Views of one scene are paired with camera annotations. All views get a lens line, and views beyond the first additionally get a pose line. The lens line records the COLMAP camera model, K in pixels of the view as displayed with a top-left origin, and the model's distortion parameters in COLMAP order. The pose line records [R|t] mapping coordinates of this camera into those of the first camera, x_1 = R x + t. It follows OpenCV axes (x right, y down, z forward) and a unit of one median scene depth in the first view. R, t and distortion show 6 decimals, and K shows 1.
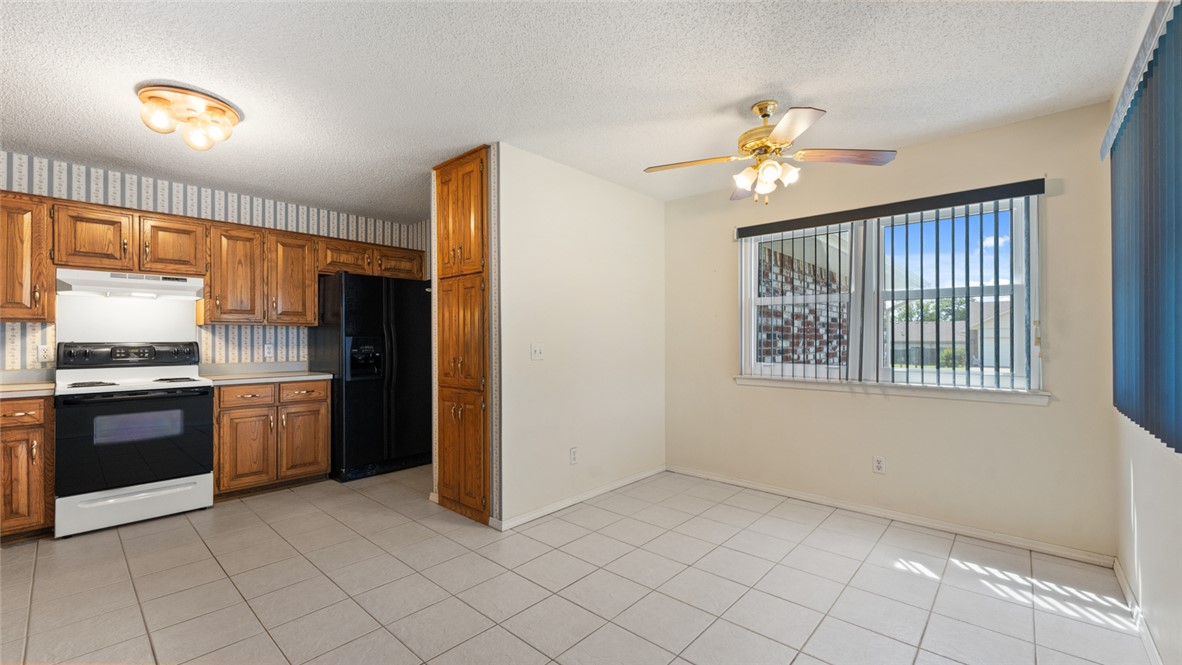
lens RADIAL K [[479.4, 0, 591.0], [0, 479.4, 332.5], [0, 0, 1]] dist [-0.001589, -0.000175]
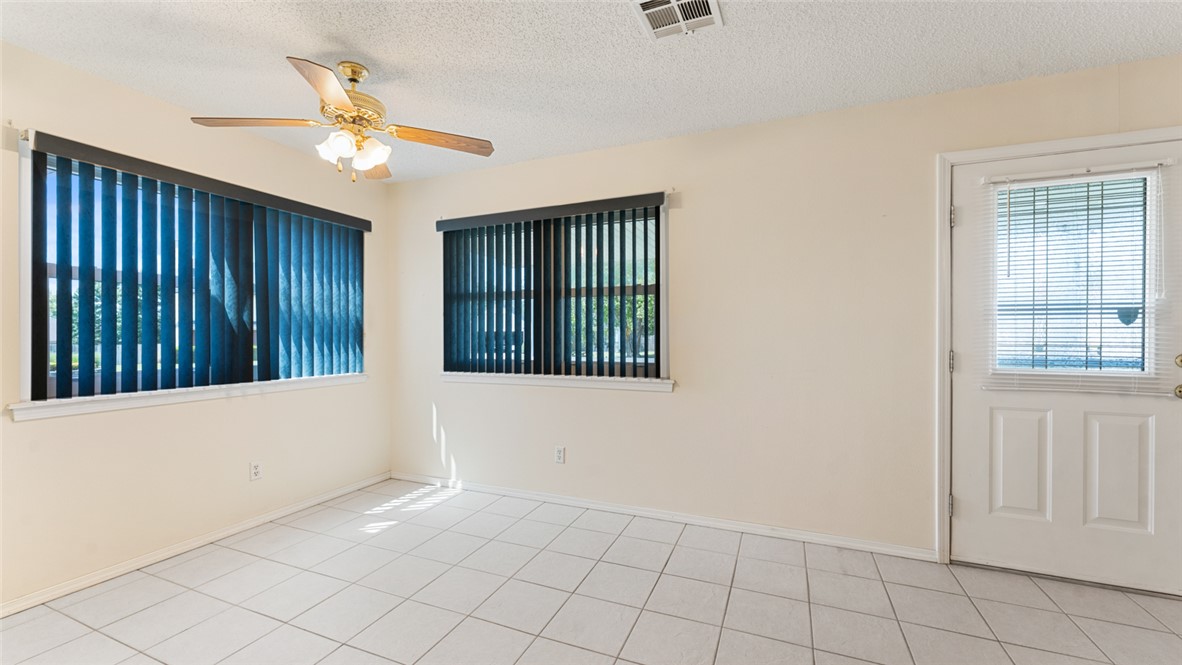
lens RADIAL K [[473.2, 0, 591.0], [0, 473.2, 332.5], [0, 0, 1]] dist [-0.001168, -0.000274]
pose [[-0.328980, 0.000294, 0.944337, -0.609168], [-0.011134, 0.999929, -0.004190, 0.007655], [-0.944271, -0.011892, -0.328954, 0.887080]]
